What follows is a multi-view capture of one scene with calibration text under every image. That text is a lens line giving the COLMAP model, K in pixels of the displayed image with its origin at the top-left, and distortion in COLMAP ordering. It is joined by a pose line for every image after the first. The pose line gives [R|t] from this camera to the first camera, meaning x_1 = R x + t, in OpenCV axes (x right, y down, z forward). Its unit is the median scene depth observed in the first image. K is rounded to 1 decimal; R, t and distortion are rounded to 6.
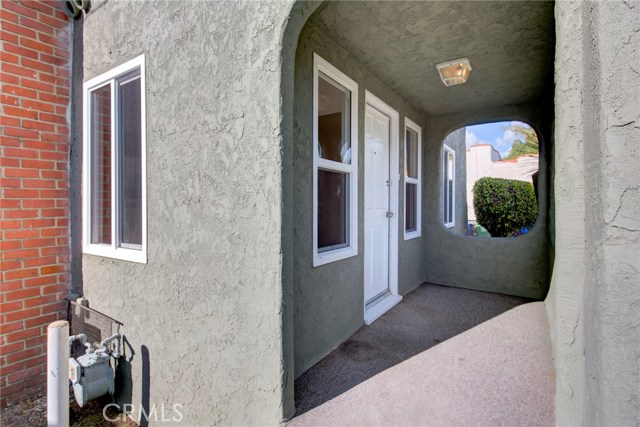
lens RADIAL K [[328.3, 0, 322.2], [0, 328.3, 210.5], [0, 0, 1]] dist [-0.003864, -0.000059]
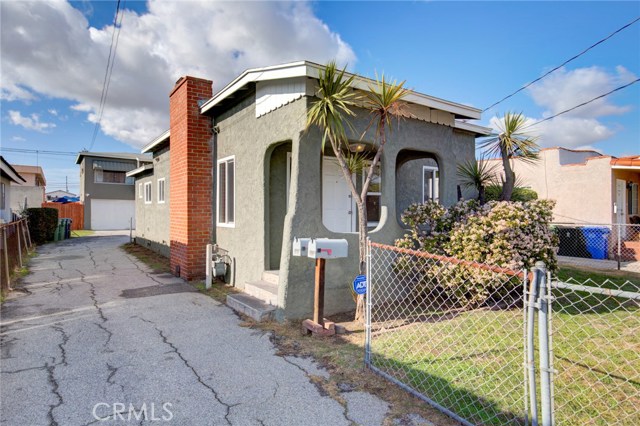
lens RADIAL K [[363.0, 0, 319.5], [0, 363.0, 211.1], [0, 0, 1]] dist [0.003733, 0.000355]
pose [[0.934222, 0.002953, -0.356681, 1.152354], [-0.006300, 0.999946, -0.008222, 0.034096], [0.356638, 0.009928, 0.934190, -1.523033]]
